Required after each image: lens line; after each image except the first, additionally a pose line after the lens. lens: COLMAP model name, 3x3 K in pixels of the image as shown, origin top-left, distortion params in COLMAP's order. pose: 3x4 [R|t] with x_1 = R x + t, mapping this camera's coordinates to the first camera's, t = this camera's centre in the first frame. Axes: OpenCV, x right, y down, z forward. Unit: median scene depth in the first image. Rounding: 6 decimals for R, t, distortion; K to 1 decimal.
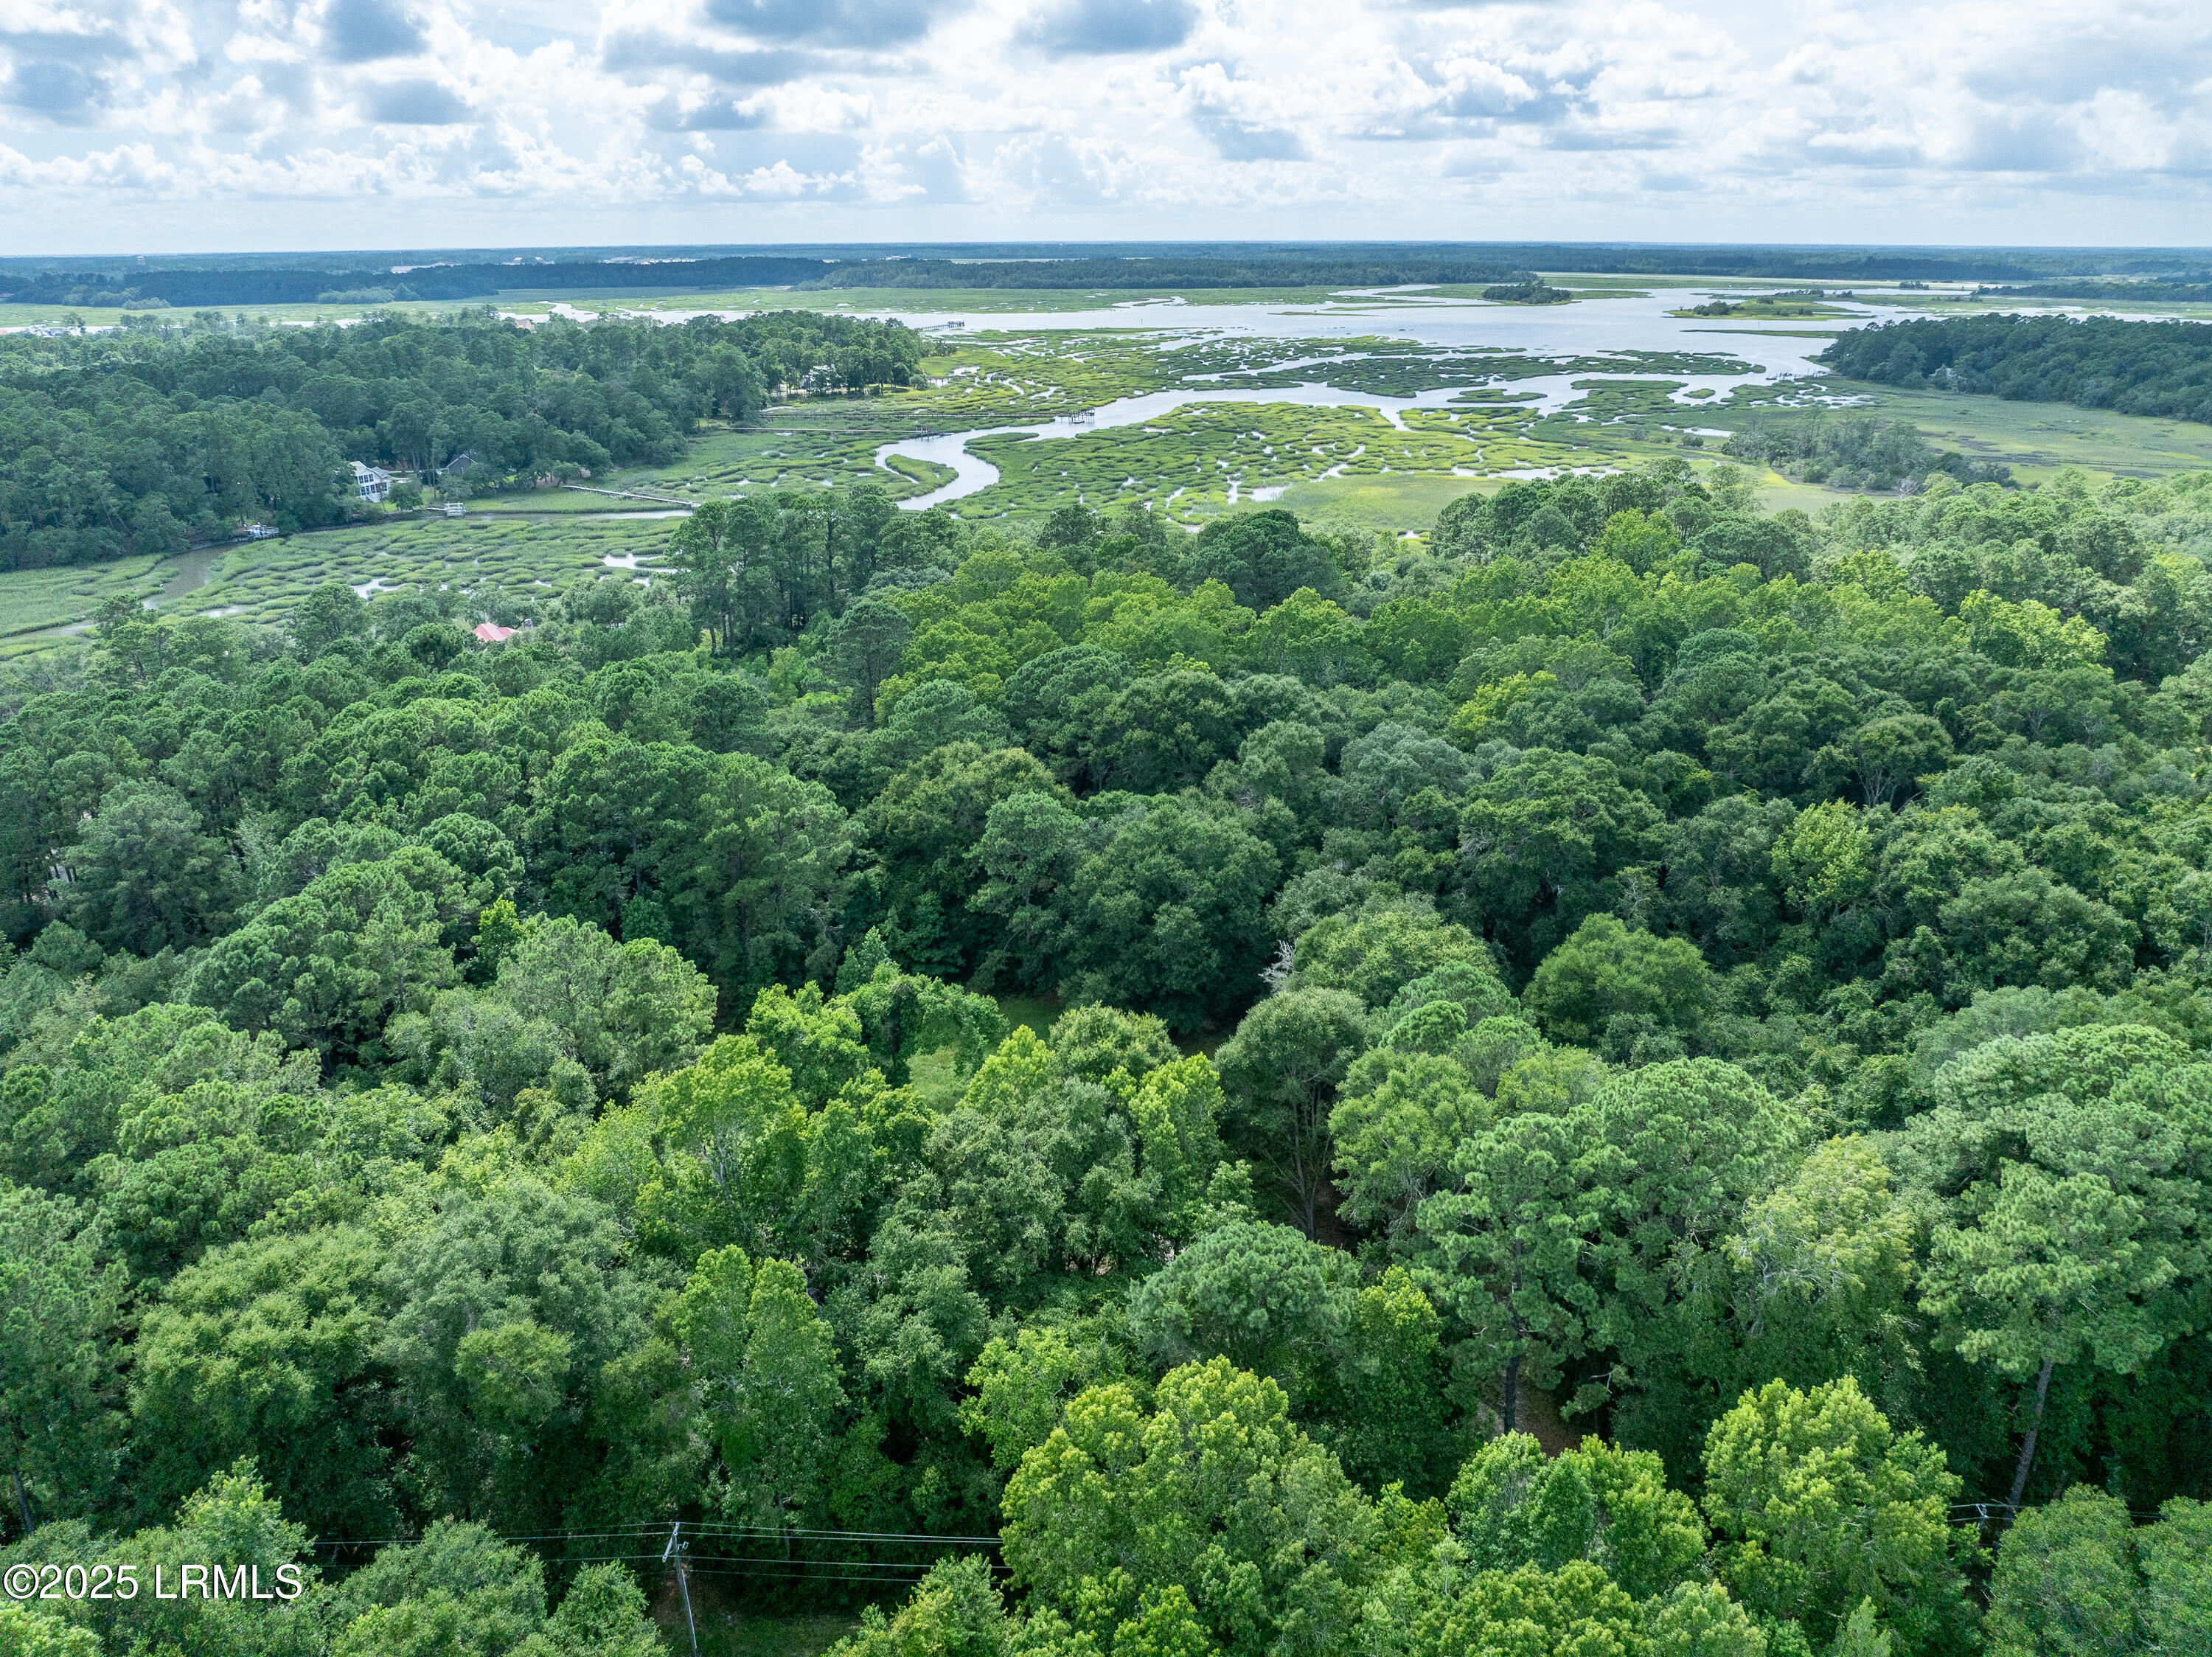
lens RADIAL K [[1591.2, 0, 1106.0], [0, 1591.2, 828.5], [0, 0, 1]] dist [-0.078707, 0.050811]
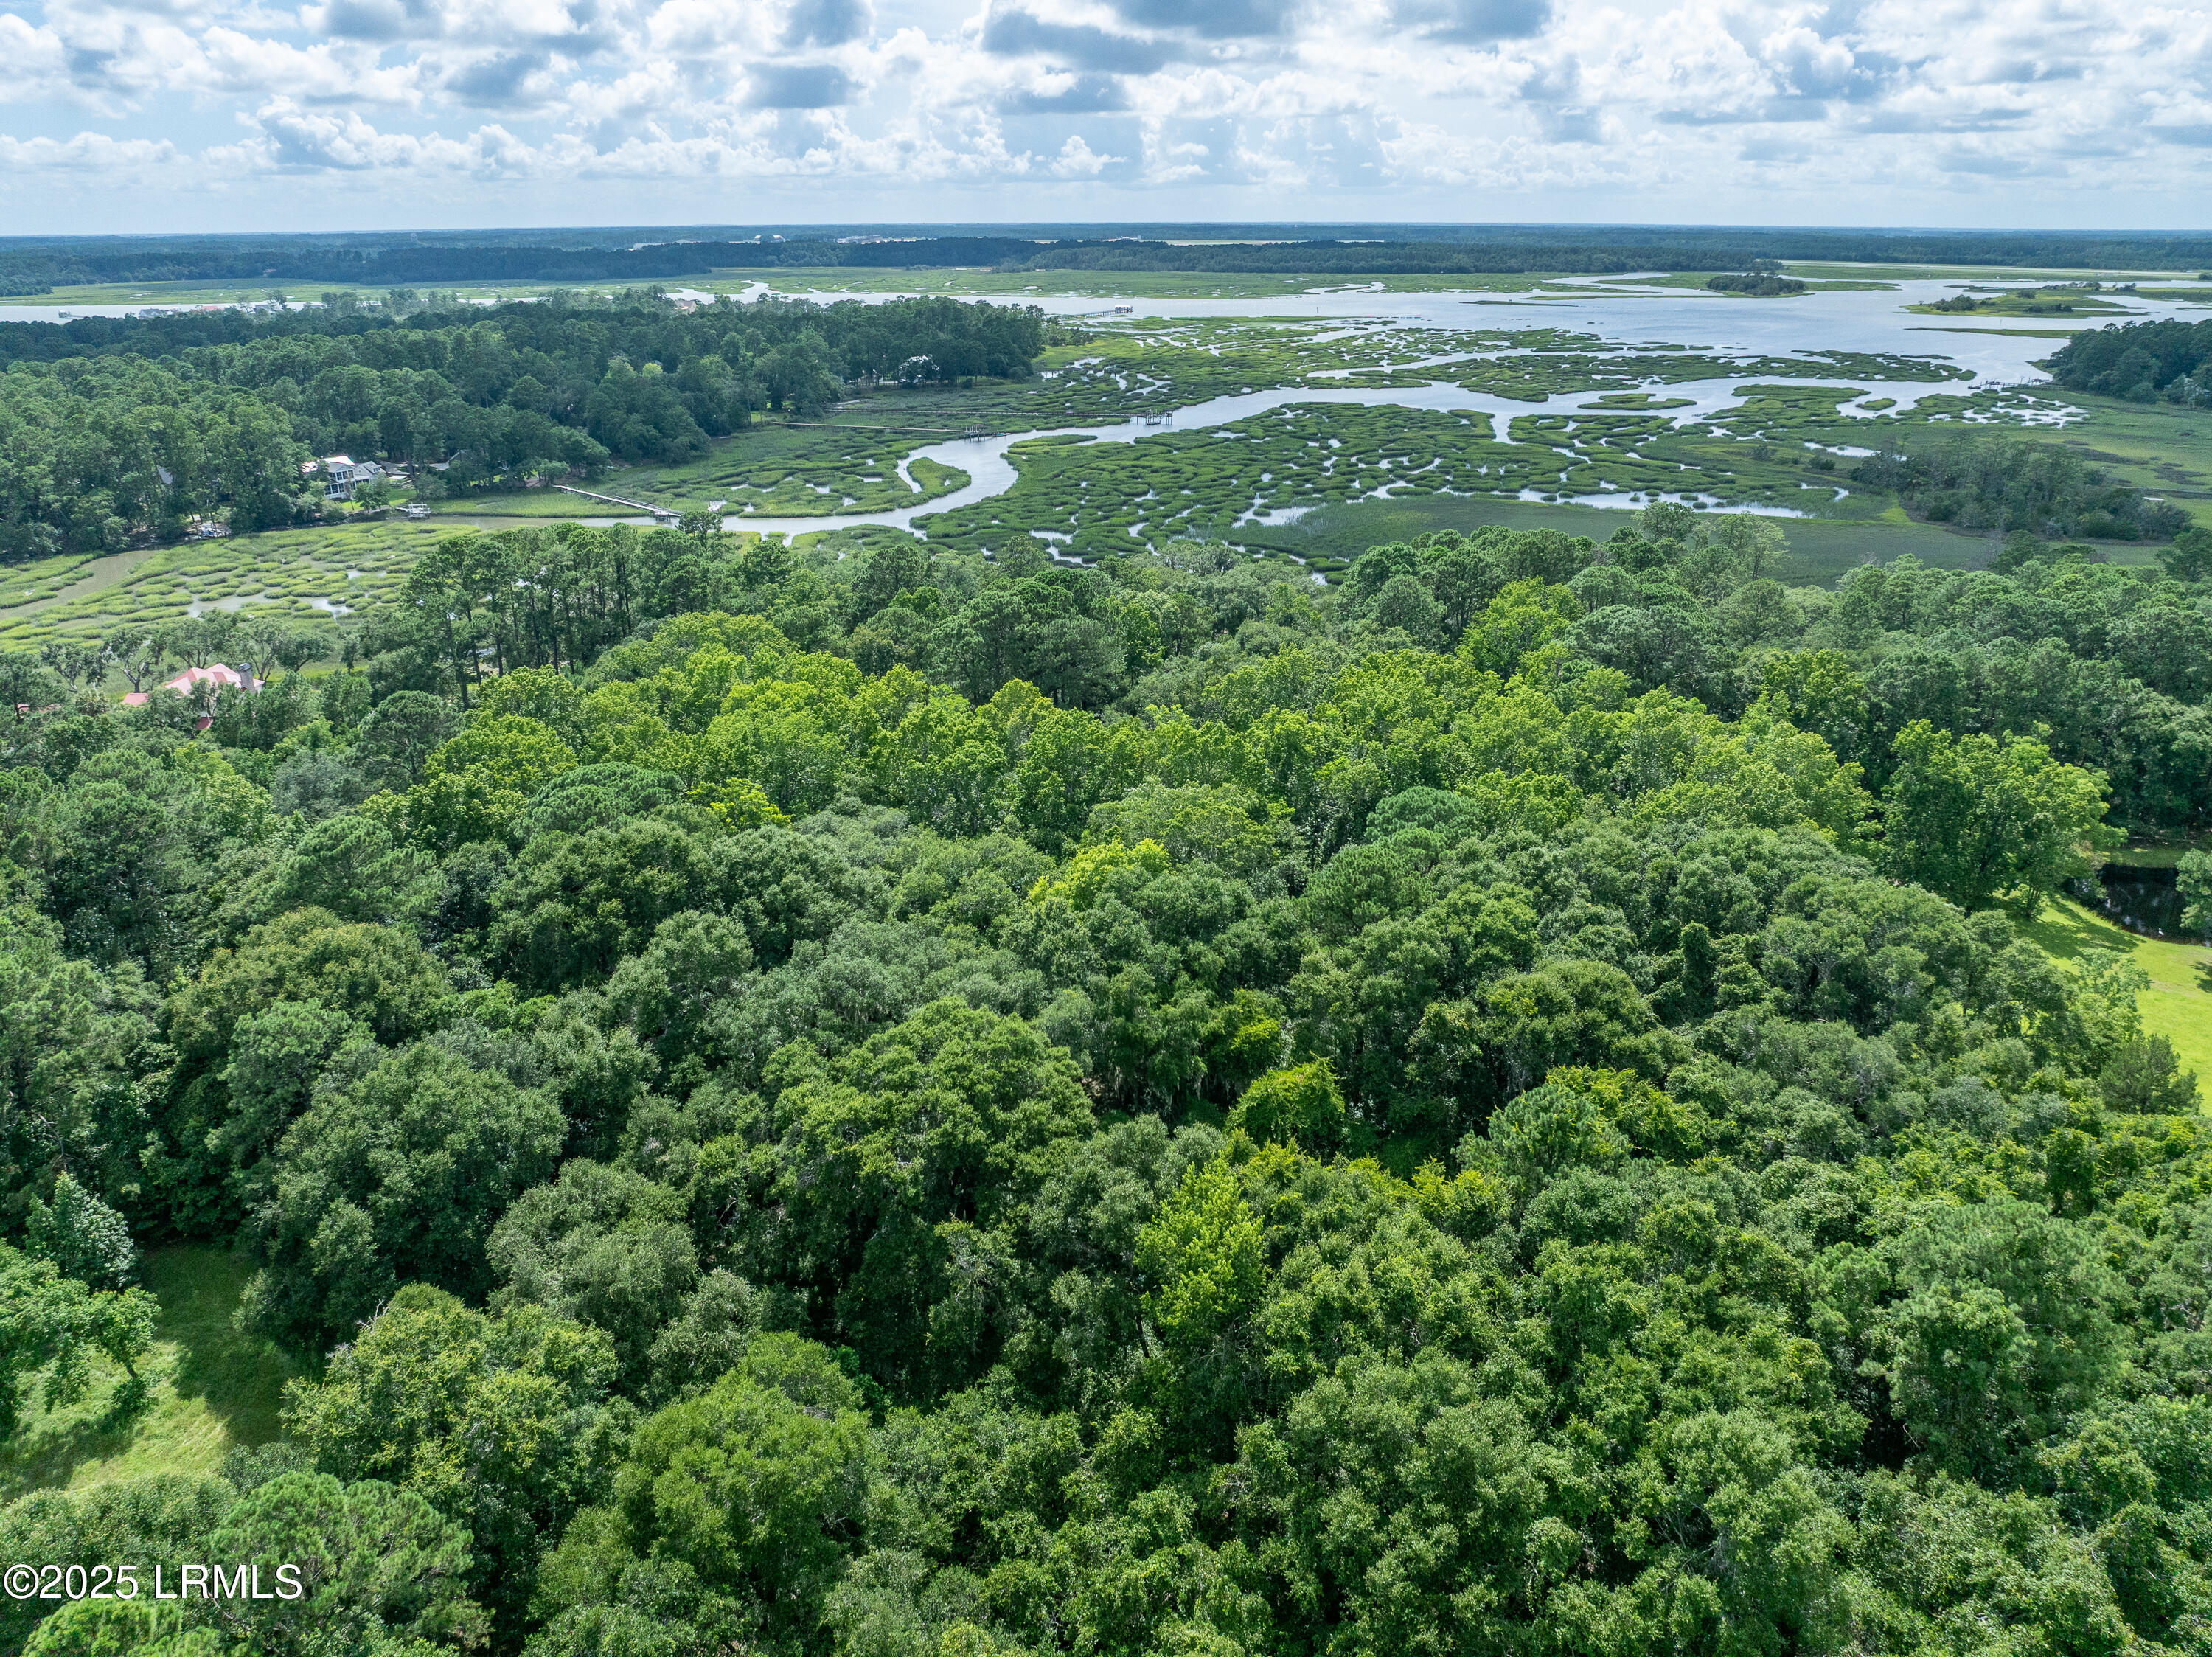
lens RADIAL K [[1591.2, 0, 1106.0], [0, 1591.2, 828.5], [0, 0, 1]] dist [-0.078707, 0.050811]
pose [[0.987792, 0.056905, -0.145016, 0.078292], [-0.055243, 0.998353, 0.015467, -0.024701], [0.145657, -0.007268, 0.989308, 0.058329]]
